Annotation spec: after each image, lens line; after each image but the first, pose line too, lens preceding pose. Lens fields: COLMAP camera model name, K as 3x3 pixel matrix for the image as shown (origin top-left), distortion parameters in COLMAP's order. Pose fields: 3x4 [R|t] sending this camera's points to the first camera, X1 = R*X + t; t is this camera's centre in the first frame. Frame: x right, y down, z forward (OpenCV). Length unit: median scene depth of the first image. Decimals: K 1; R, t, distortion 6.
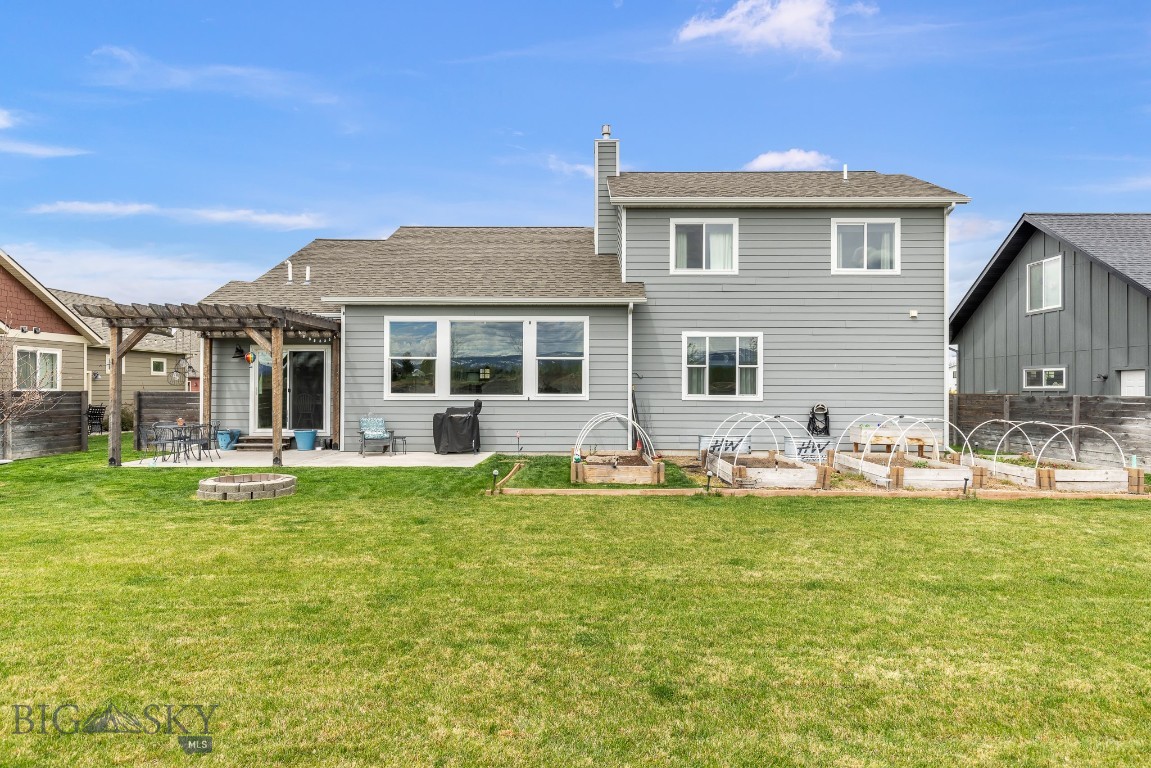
lens RADIAL K [[654.1, 0, 566.0], [0, 654.1, 382.8], [0, 0, 1]] dist [0.004106, -0.001475]
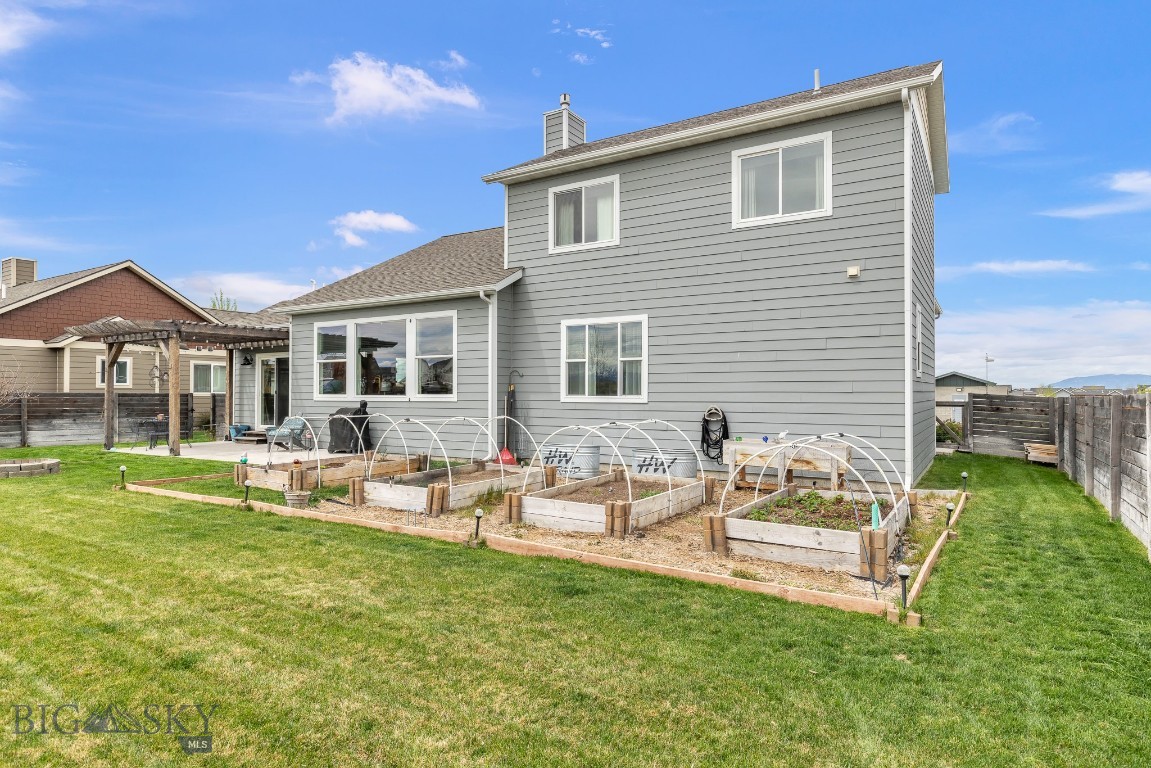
lens RADIAL K [[654.1, 0, 573.2], [0, 654.1, 389.8], [0, 0, 1]] dist [0.004106, -0.001475]
pose [[0.854591, -0.006150, -0.519265, 0.628595], [0.007104, 0.999975, -0.000151, 0.011317], [0.519252, -0.003560, 0.854614, 0.290310]]
